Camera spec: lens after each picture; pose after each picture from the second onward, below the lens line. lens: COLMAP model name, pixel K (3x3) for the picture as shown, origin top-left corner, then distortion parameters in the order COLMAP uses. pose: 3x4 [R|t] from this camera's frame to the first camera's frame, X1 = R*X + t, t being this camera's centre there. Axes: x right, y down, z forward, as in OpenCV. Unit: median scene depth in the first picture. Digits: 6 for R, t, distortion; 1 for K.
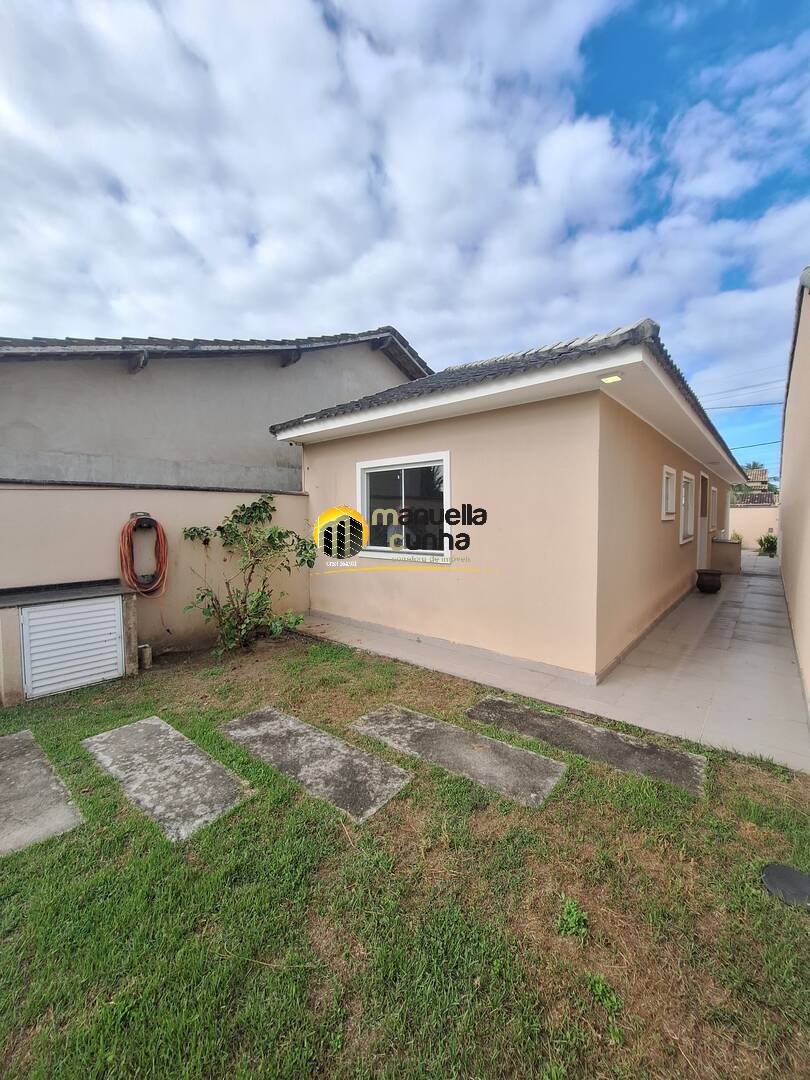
lens RADIAL K [[429.2, 0, 405.5], [0, 429.2, 540.5], [0, 0, 1]] dist [-0.001378, 0.000555]
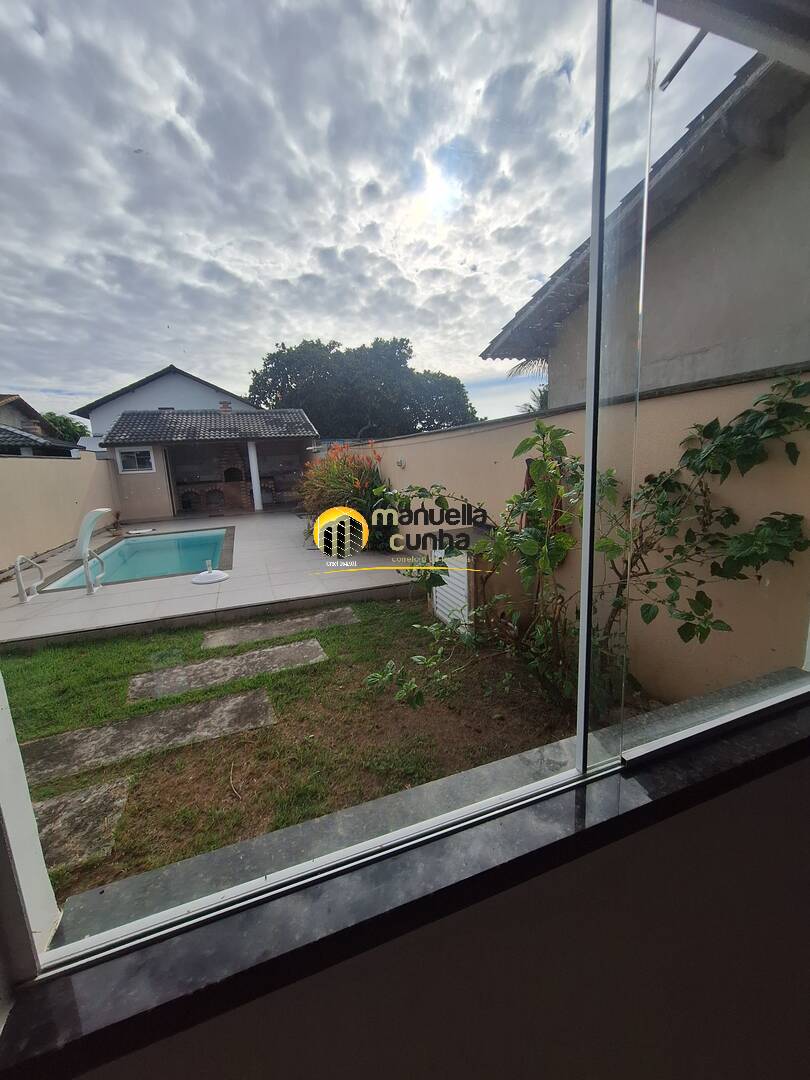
lens RADIAL K [[429.2, 0, 405.5], [0, 429.2, 537.4], [0, 0, 1]] dist [-0.001378, 0.000555]
pose [[-0.478970, 0.189641, -0.857102, 0.198114], [0.004356, 0.976887, 0.213710, -0.124880], [0.877820, 0.098627, -0.468726, 1.832764]]
